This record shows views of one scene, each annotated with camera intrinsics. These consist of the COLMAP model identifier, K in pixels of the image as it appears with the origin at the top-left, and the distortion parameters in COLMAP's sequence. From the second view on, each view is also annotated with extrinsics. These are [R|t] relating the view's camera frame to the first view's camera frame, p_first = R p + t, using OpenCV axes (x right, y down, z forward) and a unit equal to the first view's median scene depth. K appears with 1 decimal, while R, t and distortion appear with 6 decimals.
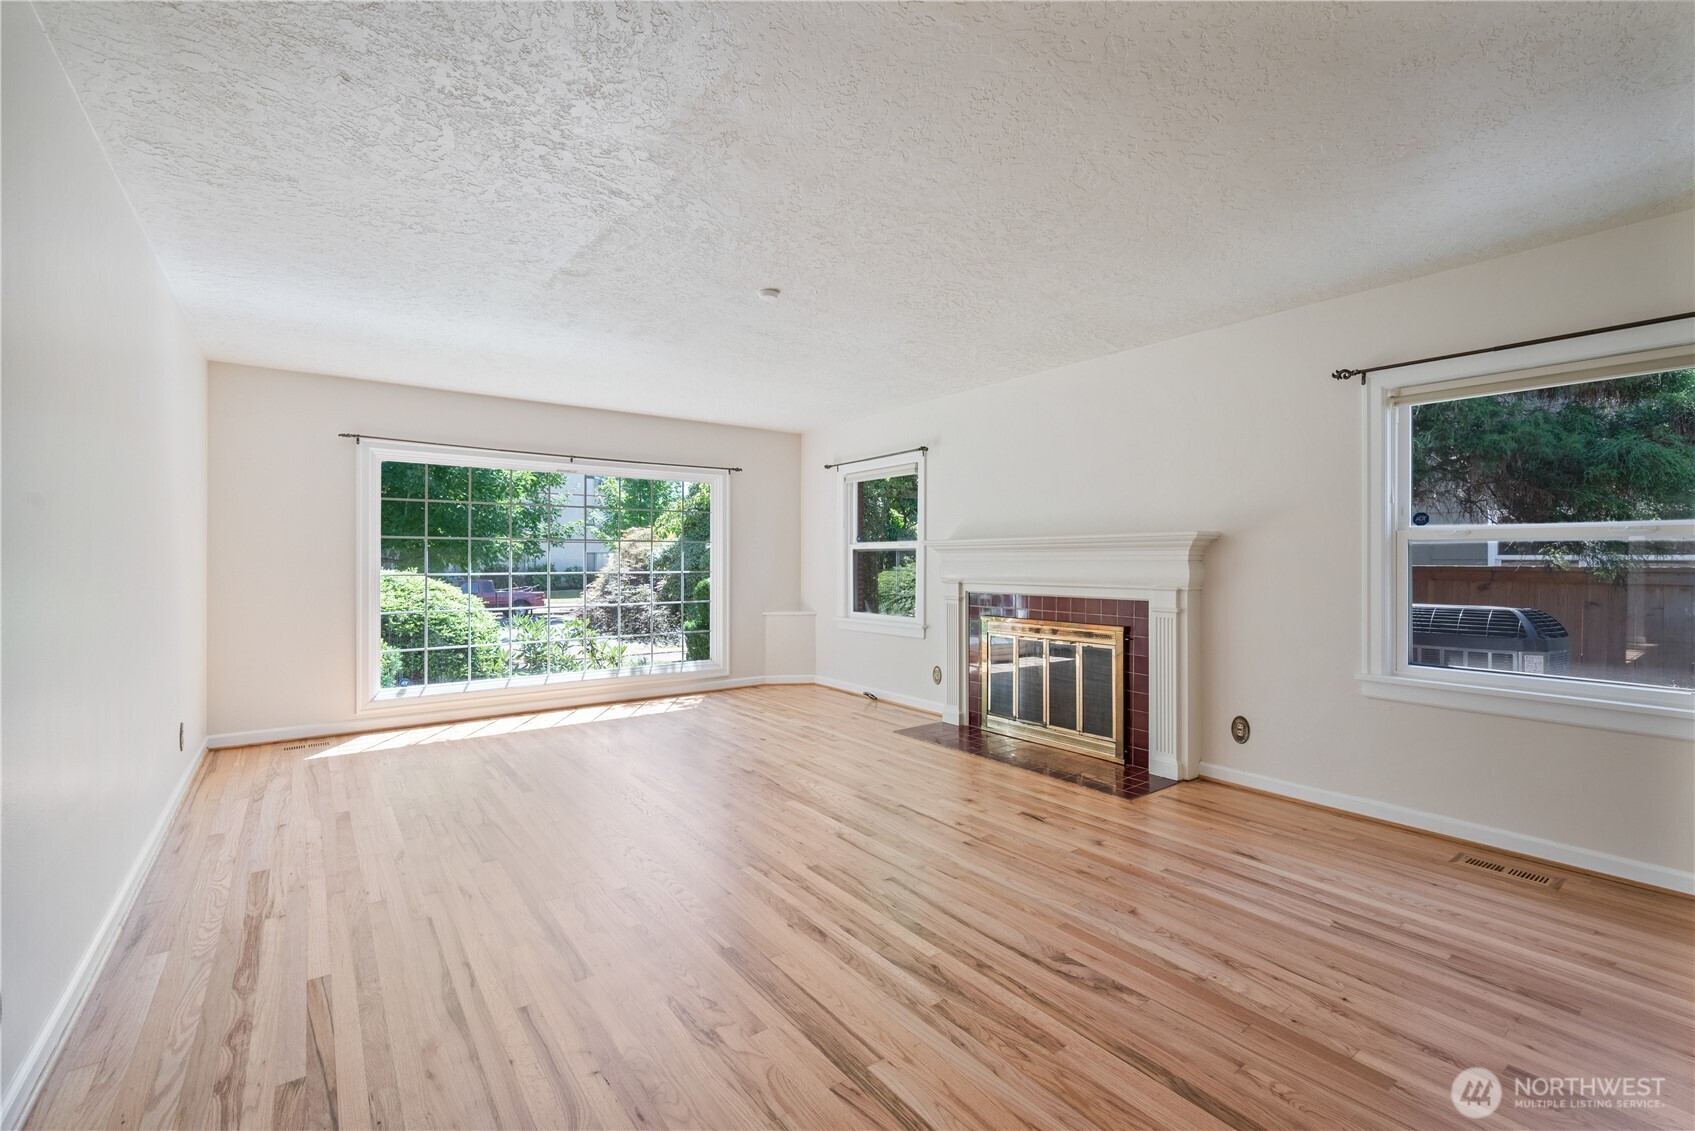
lens RADIAL K [[728.4, 0, 847.1], [0, 728.4, 560.3], [0, 0, 1]] dist [-0.002514, -0.000063]
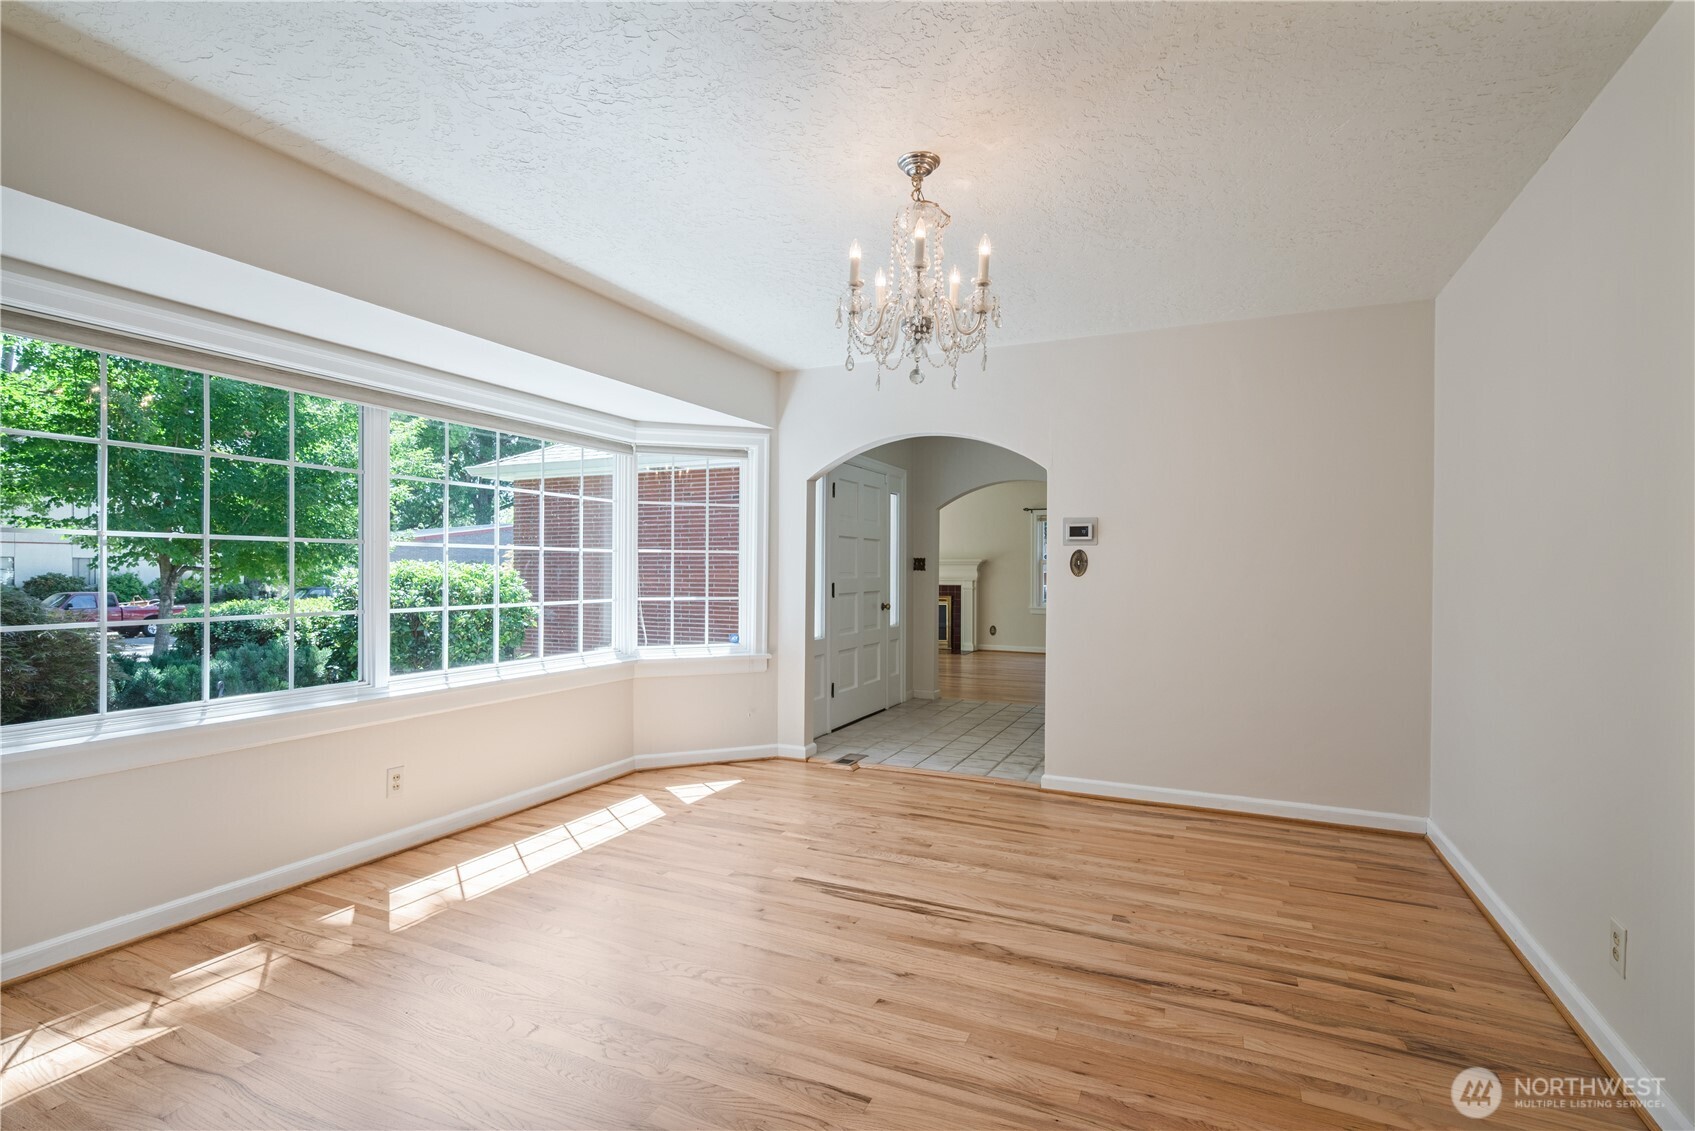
lens RADIAL K [[795.2, 0, 847.5], [0, 795.2, 565.5], [0, 0, 1]] dist [0.000781, 0.000054]
pose [[0.882327, 0.002470, 0.470630, -1.705961], [-0.001313, 0.999995, -0.002786, -0.011186], [-0.470635, 0.001840, 0.882326, -1.748308]]
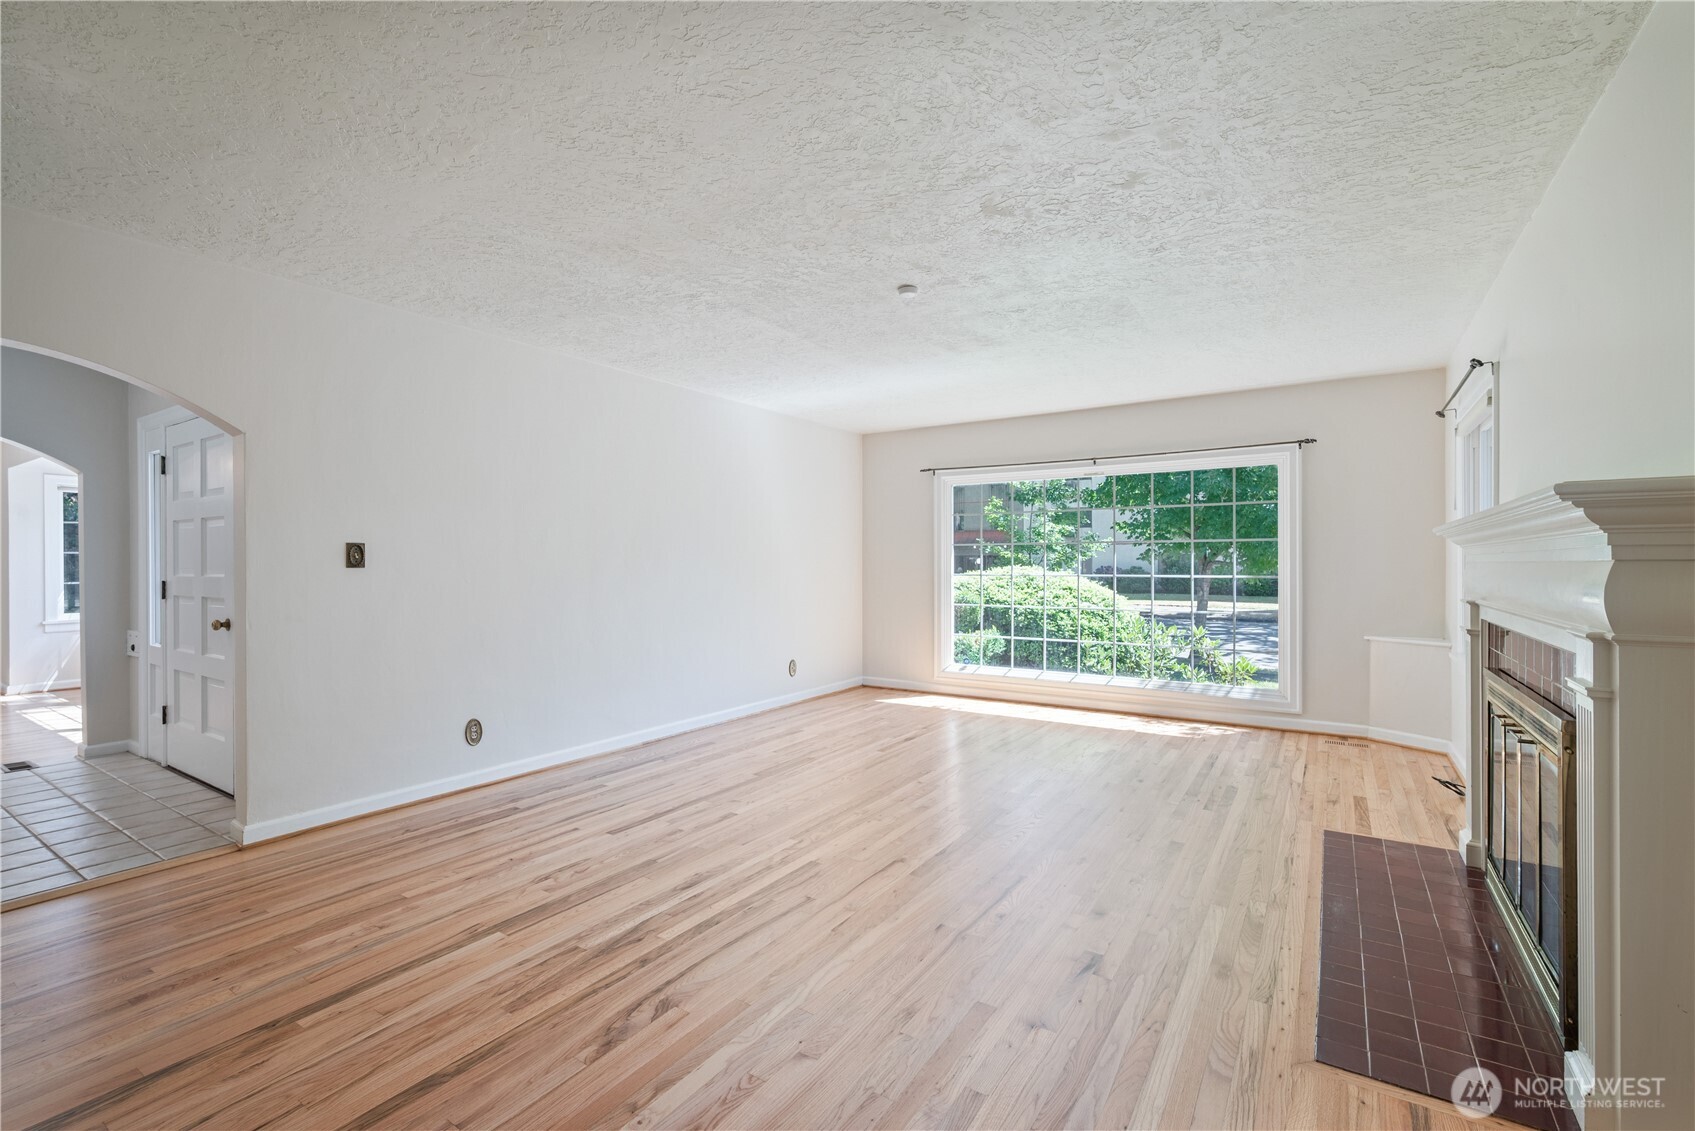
lens RADIAL K [[737.7, 0, 847.5], [0, 737.7, 565.5], [0, 0, 1]] dist [0.000051, 0.000192]
pose [[0.339502, 0.002466, -0.940602, 0.801822], [0.001691, 0.999993, 0.003232, -0.000505], [0.940604, -0.002687, 0.339496, 0.587846]]
